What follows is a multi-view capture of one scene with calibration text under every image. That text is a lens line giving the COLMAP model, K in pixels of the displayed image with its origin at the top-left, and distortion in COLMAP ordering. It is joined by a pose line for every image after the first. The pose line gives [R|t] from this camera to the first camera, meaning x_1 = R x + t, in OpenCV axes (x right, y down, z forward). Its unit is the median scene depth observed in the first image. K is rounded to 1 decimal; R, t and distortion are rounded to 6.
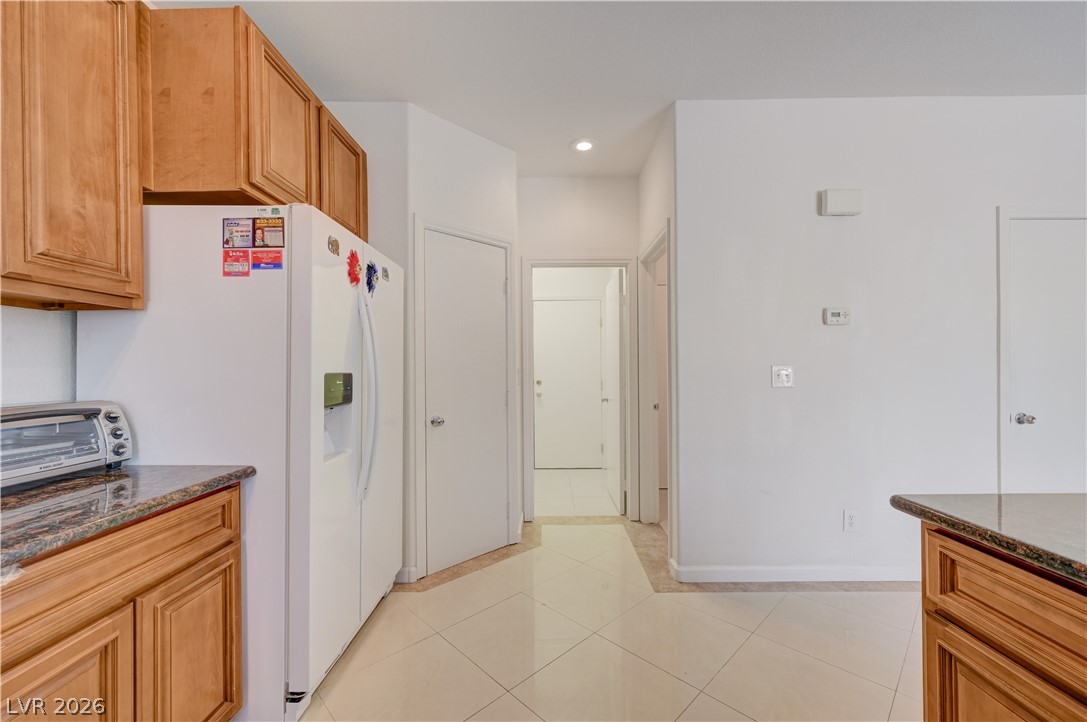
lens RADIAL K [[428.9, 0, 545.6], [0, 428.9, 368.2], [0, 0, 1]] dist [0.000867, 0.000204]
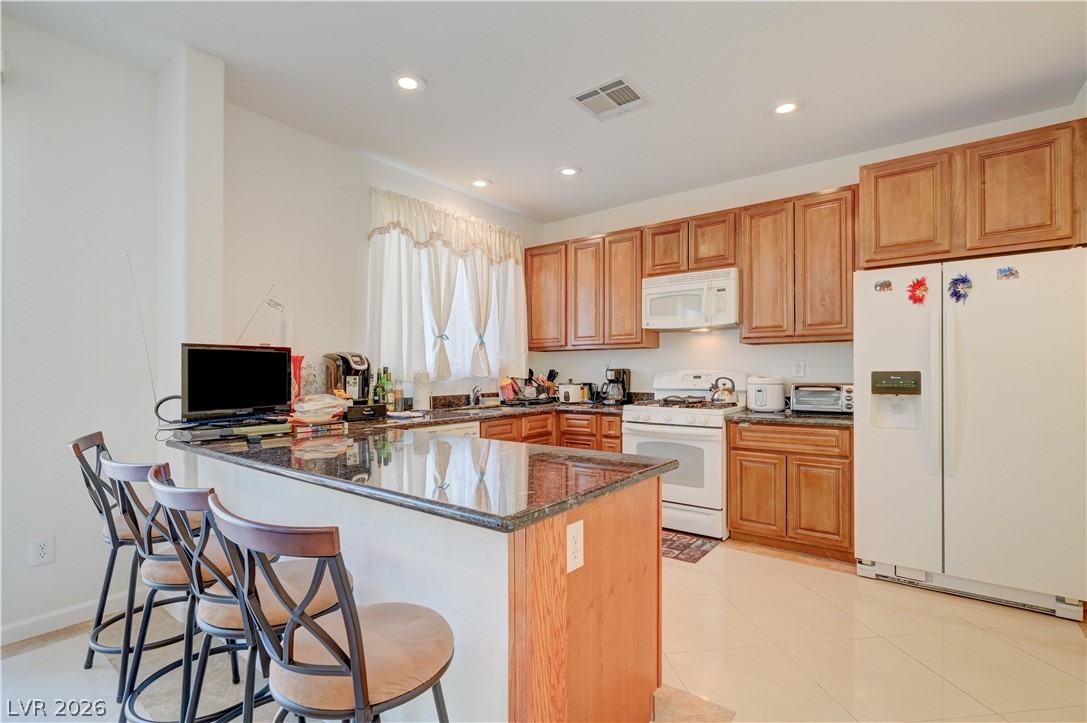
lens RADIAL K [[502.9, 0, 547.2], [0, 502.9, 372.5], [0, 0, 1]] dist [0.001435, 0.000323]
pose [[-0.597500, 0.008399, -0.801825, 1.867409], [0.008569, 0.999955, 0.004089, -0.000747], [0.801823, -0.004428, -0.597545, 1.275894]]
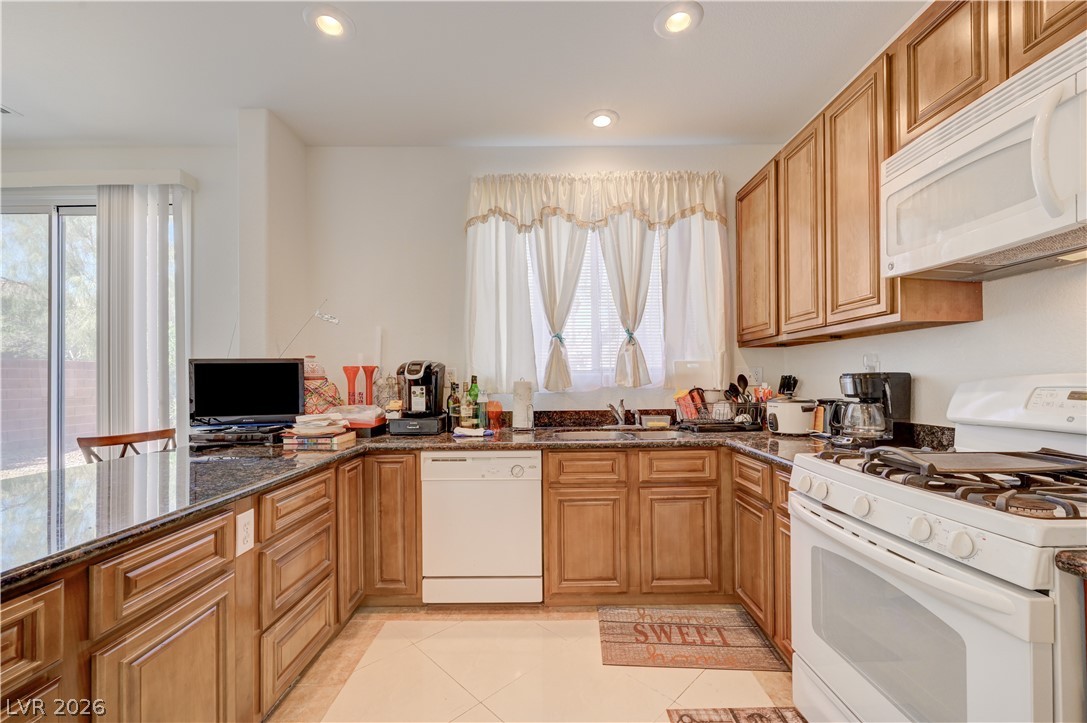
lens RADIAL K [[436.7, 0, 547.2], [0, 436.7, 376.7], [0, 0, 1]] dist [-0.001788, -0.000001]
pose [[-0.999863, 0.013949, -0.008908, -0.036560], [0.014043, 0.999845, -0.010610, 0.005142], [0.008758, -0.010734, -0.999904, 1.043885]]
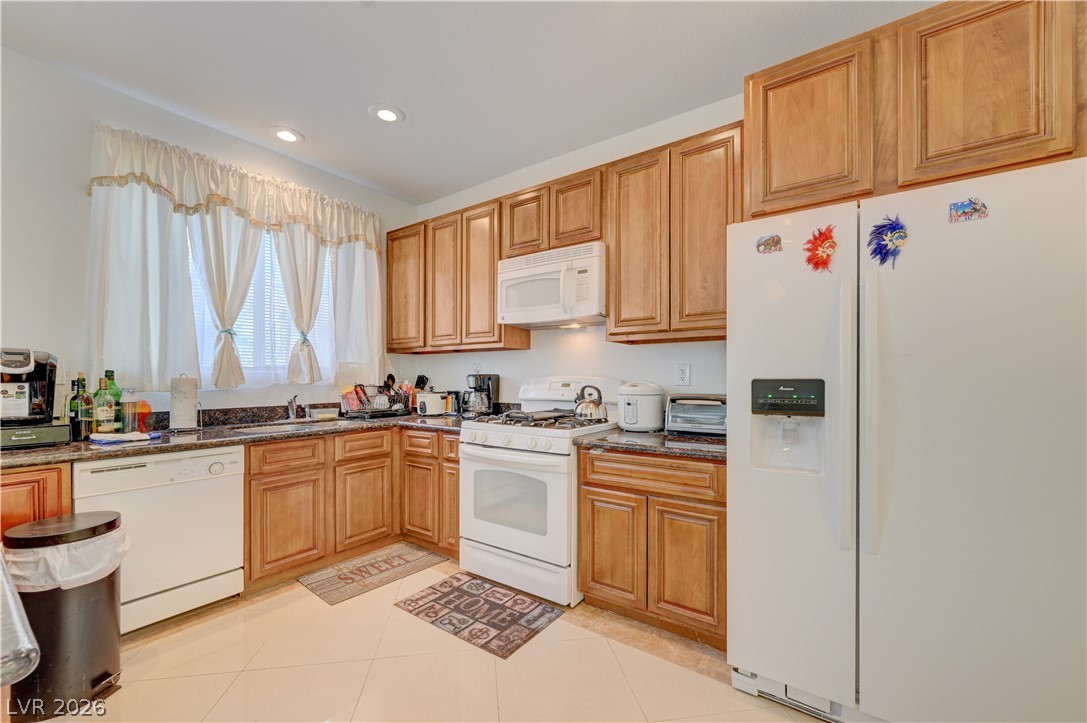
lens RADIAL K [[439.8, 0, 546.5], [0, 439.8, 379.8], [0, 0, 1]] dist [-0.000084, 0.000161]
pose [[-0.577071, 0.009643, -0.816637, 0.678206], [0.005042, 0.999953, 0.008245, 0.004855], [0.816678, 0.000641, -0.577093, 1.335741]]
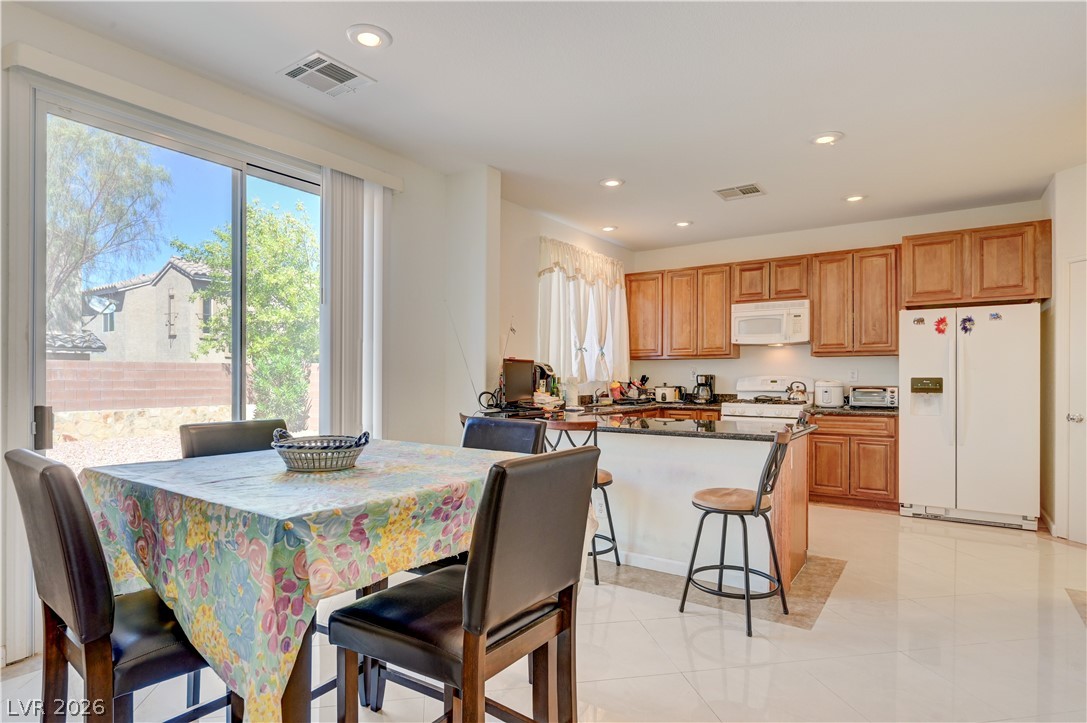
lens RADIAL K [[584.6, 0, 546.3], [0, 584.6, 378.2], [0, 0, 1]] dist [-0.000366, -0.000370]
pose [[-0.556316, 0.007163, -0.830940, 3.650941], [0.004526, 0.999974, 0.005590, -0.012001], [0.830959, -0.000651, -0.556334, 1.245597]]
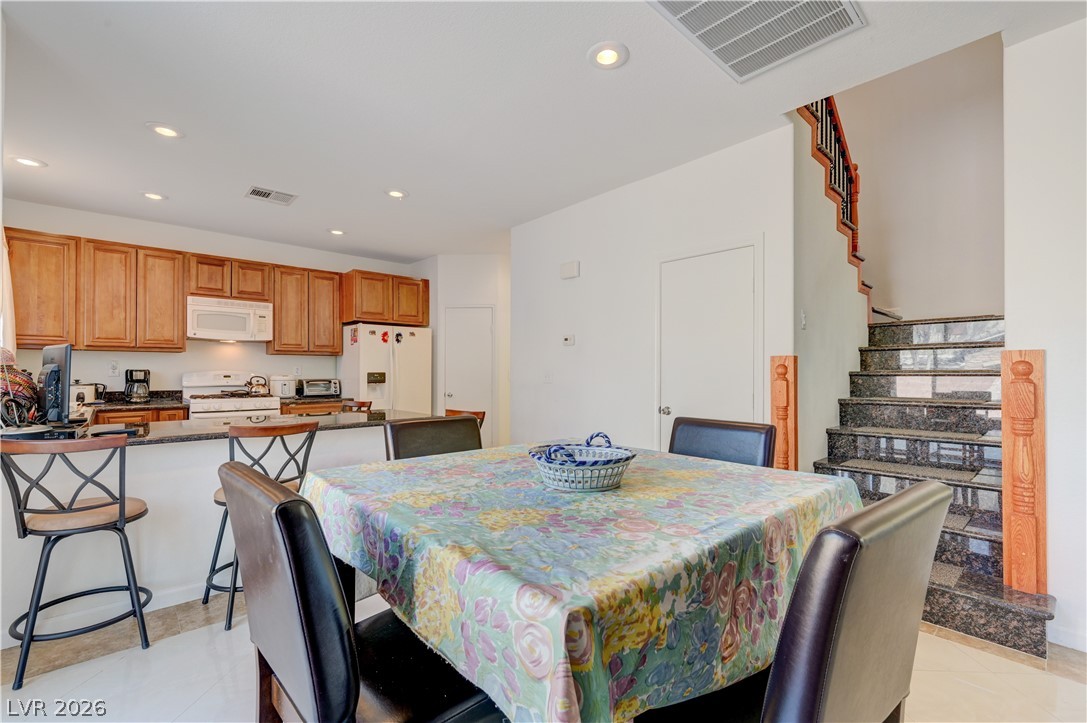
lens RADIAL K [[472.2, 0, 546.1], [0, 472.2, 366.0], [0, 0, 1]] dist [-0.000341, 0.000143]
pose [[0.680711, -0.000036, -0.732552, 3.429662], [-0.003865, 0.999986, -0.003640, -0.032825], [0.732542, 0.005309, 0.680701, -0.520762]]
